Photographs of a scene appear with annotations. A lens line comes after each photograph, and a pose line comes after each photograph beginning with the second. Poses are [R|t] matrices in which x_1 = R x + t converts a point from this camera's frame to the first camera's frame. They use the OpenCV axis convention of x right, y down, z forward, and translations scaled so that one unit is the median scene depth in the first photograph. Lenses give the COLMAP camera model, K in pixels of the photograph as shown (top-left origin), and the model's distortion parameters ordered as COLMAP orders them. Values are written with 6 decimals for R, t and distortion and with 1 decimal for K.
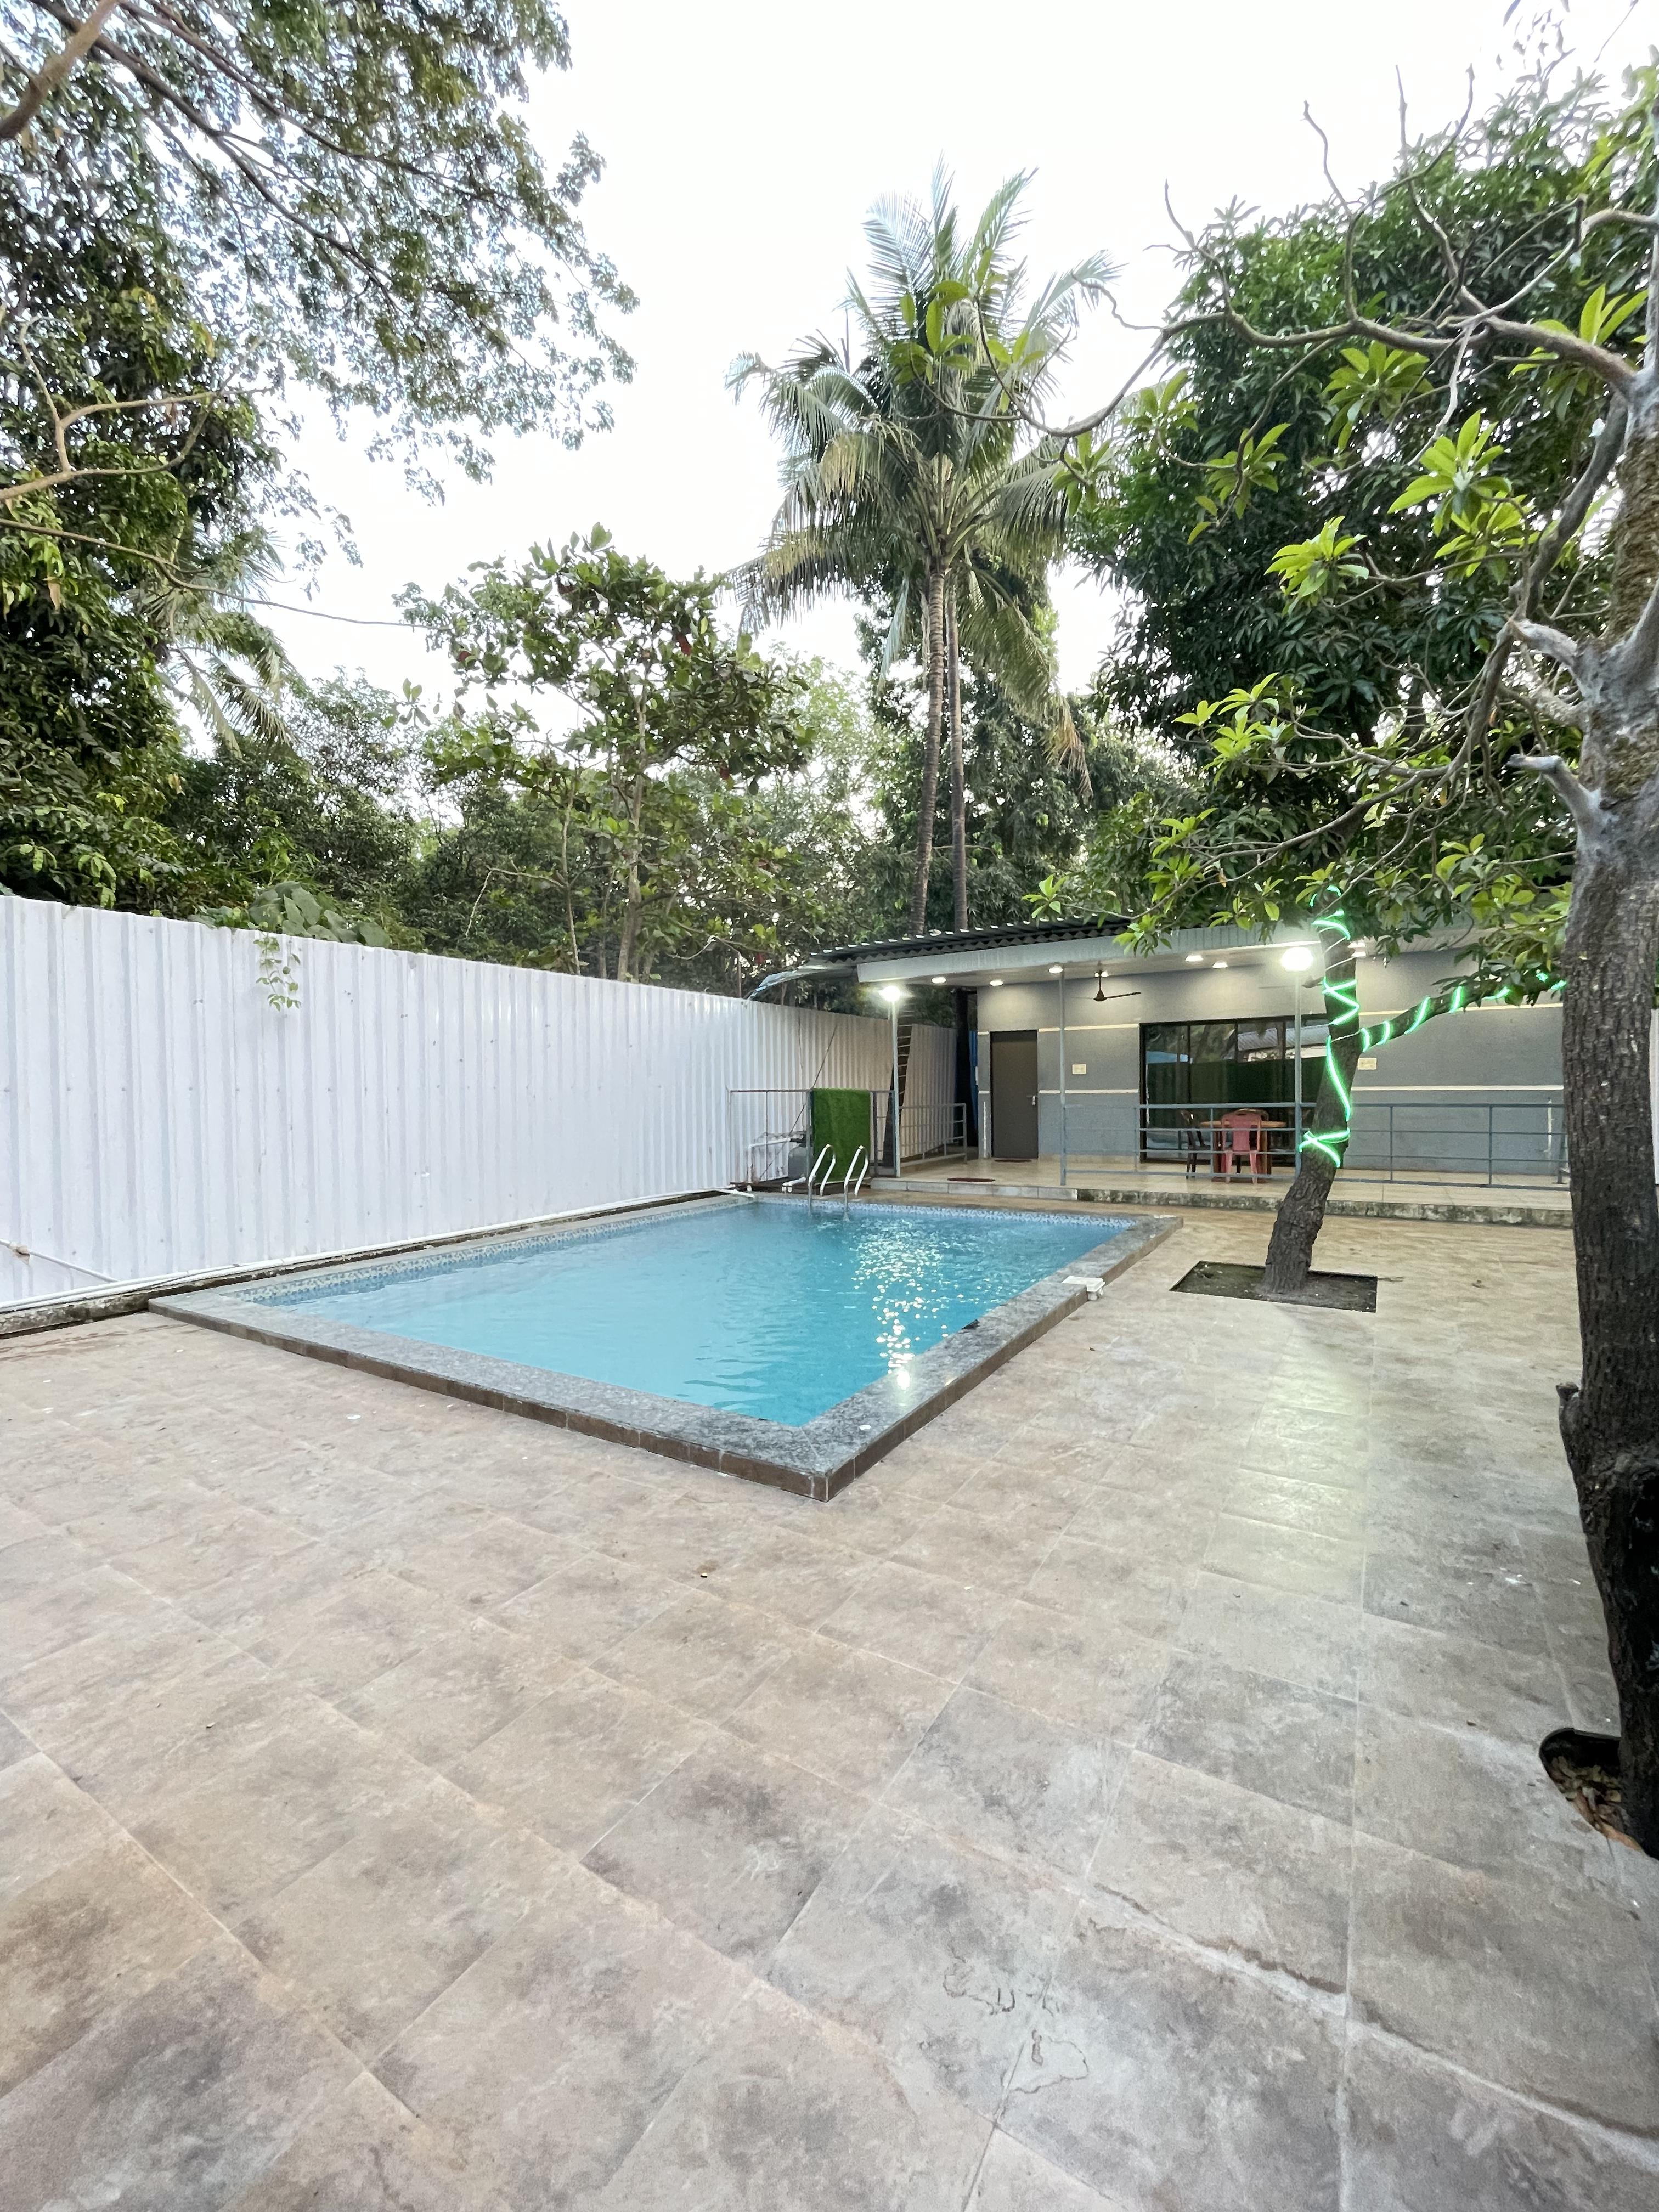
lens RADIAL K [[896.0, 0, 831.1], [0, 896.0, 1109.2], [0, 0, 1]] dist [-0.004464, -0.000050]
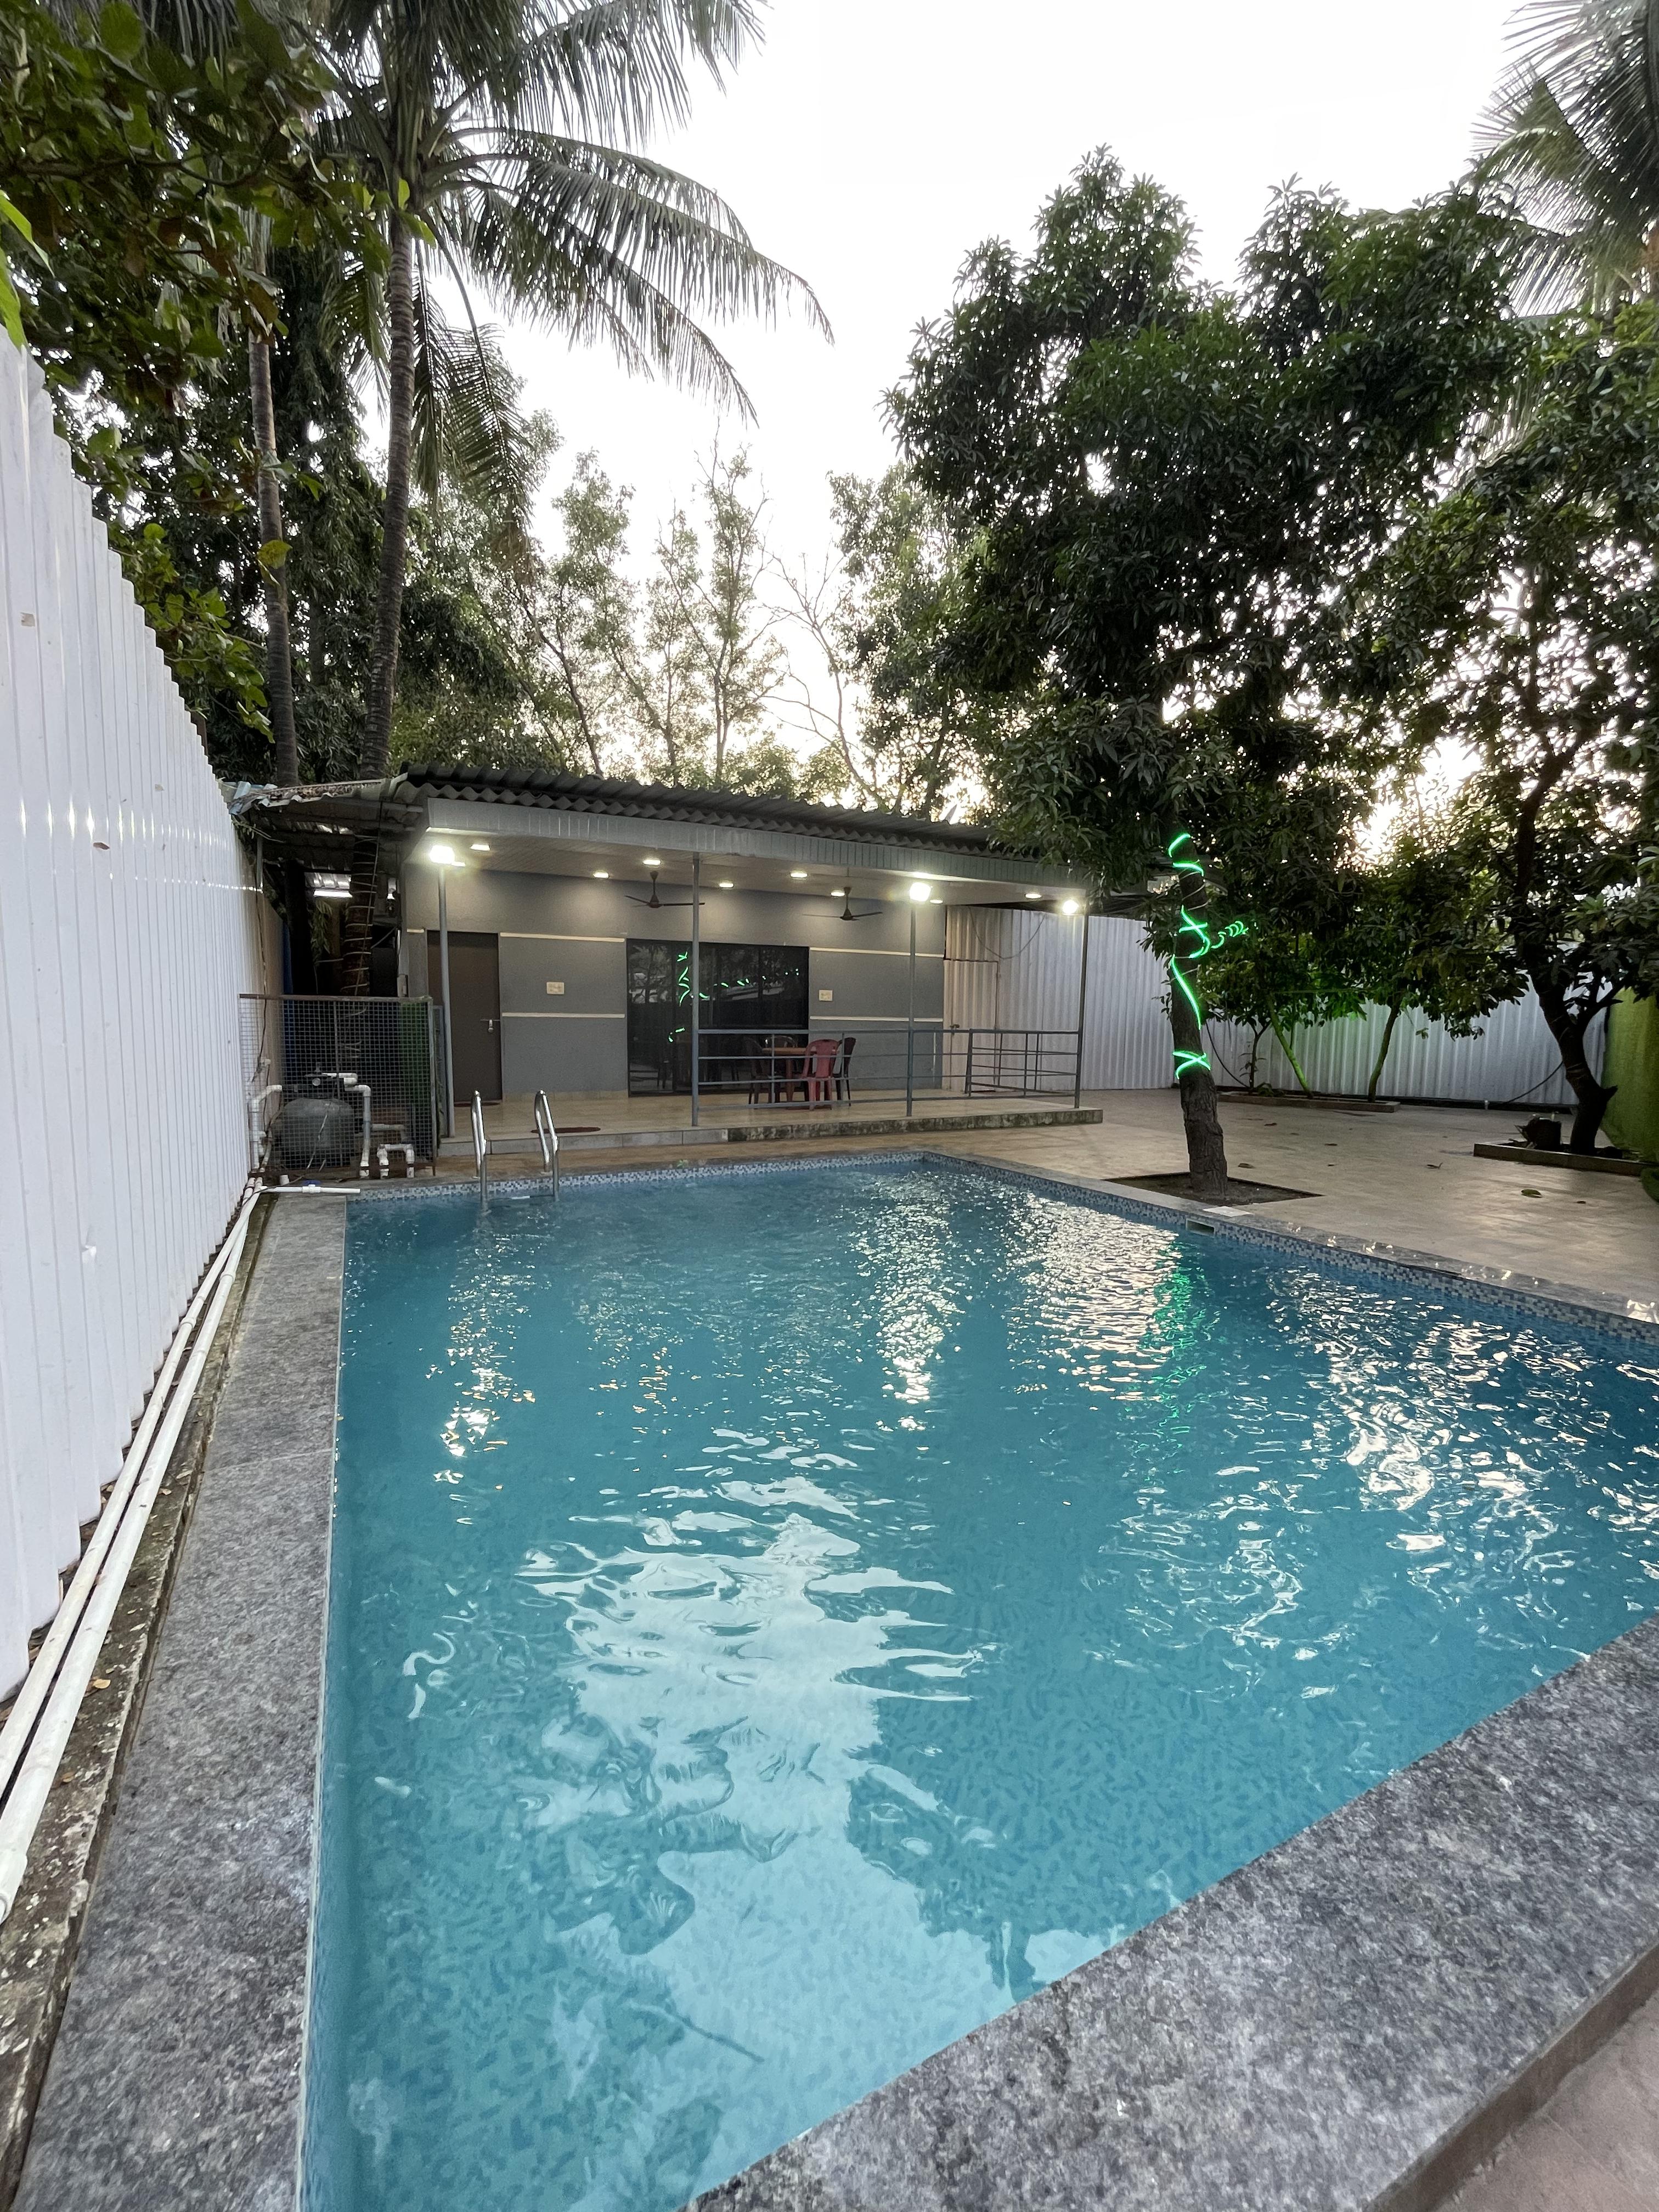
lens RADIAL K [[897.2, 0, 829.5], [0, 897.2, 1106.0], [0, 0, 1]] dist [-0.001589, -0.000098]
pose [[0.519239, -0.062851, 0.852315, -0.412527], [0.001773, 0.997369, 0.072467, 0.006306], [-0.854627, -0.036117, 0.517985, 0.491313]]
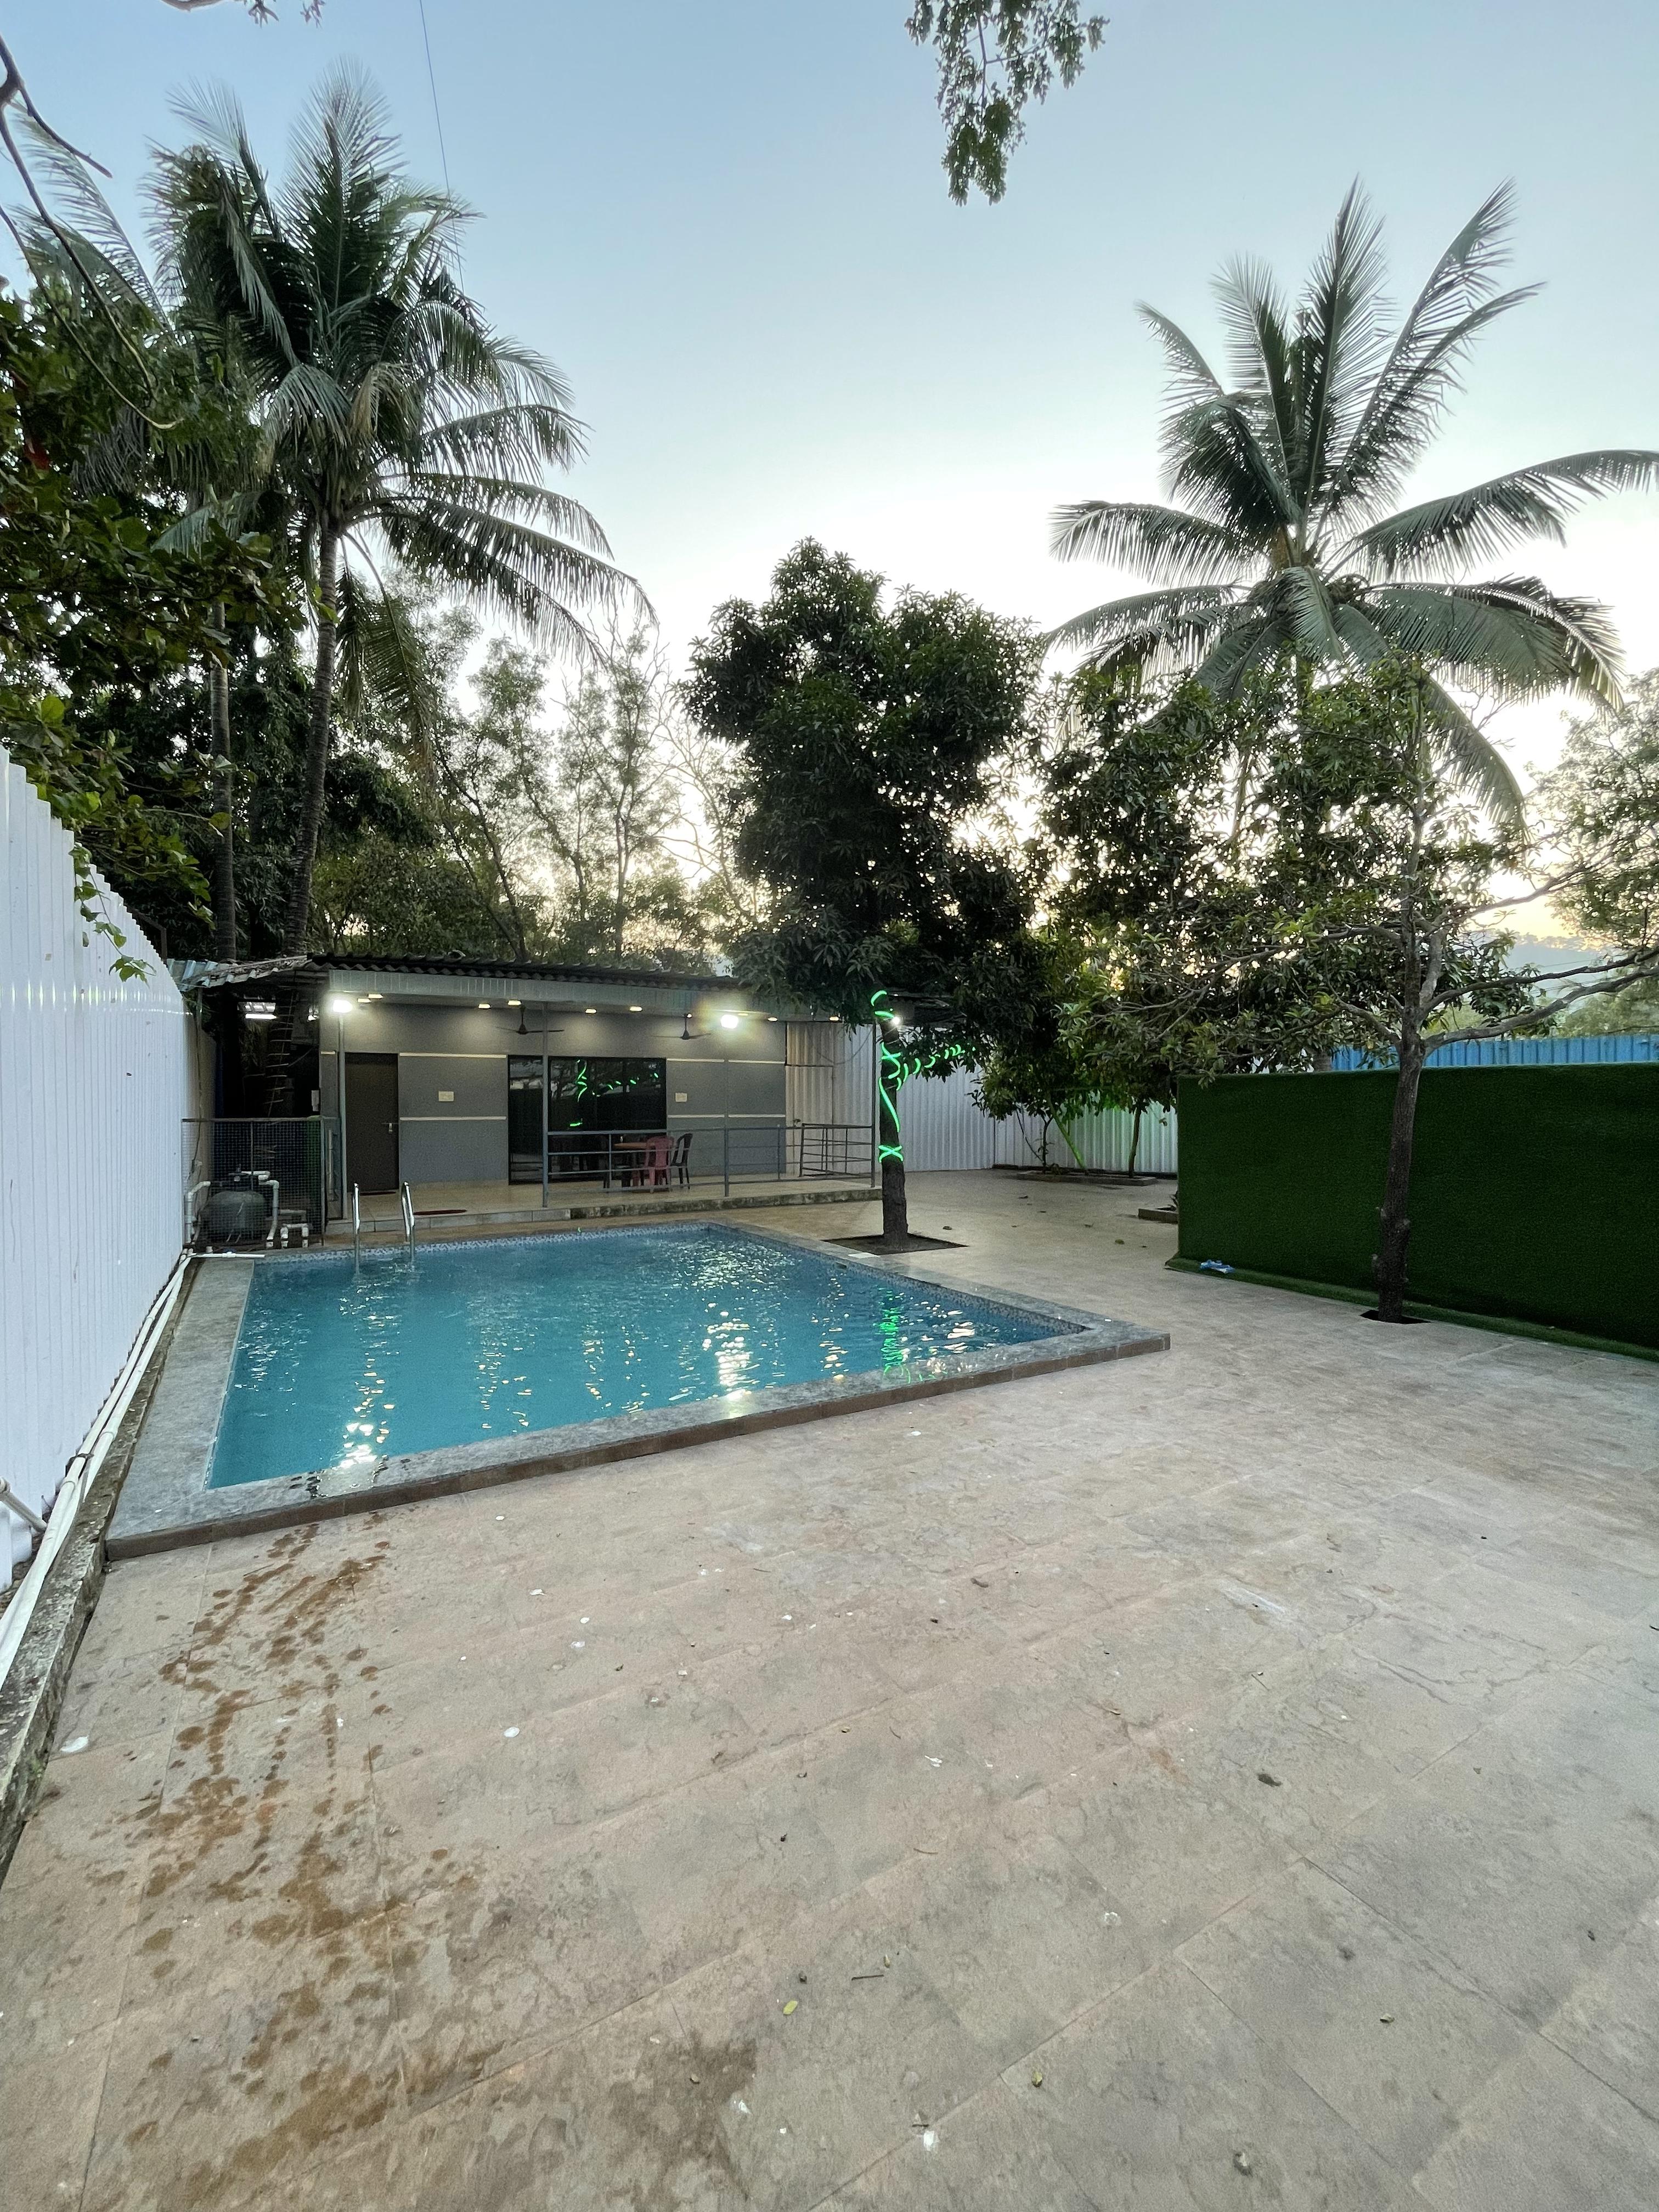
lens RADIAL K [[896.0, 0, 831.1], [0, 896.0, 1109.2], [0, 0, 1]] dist [-0.004464, -0.000050]
pose [[0.468068, 0.006408, 0.883669, -0.556697], [0.016677, 0.999732, -0.016083, -0.009440], [-0.883535, 0.022265, 0.467836, 0.212733]]
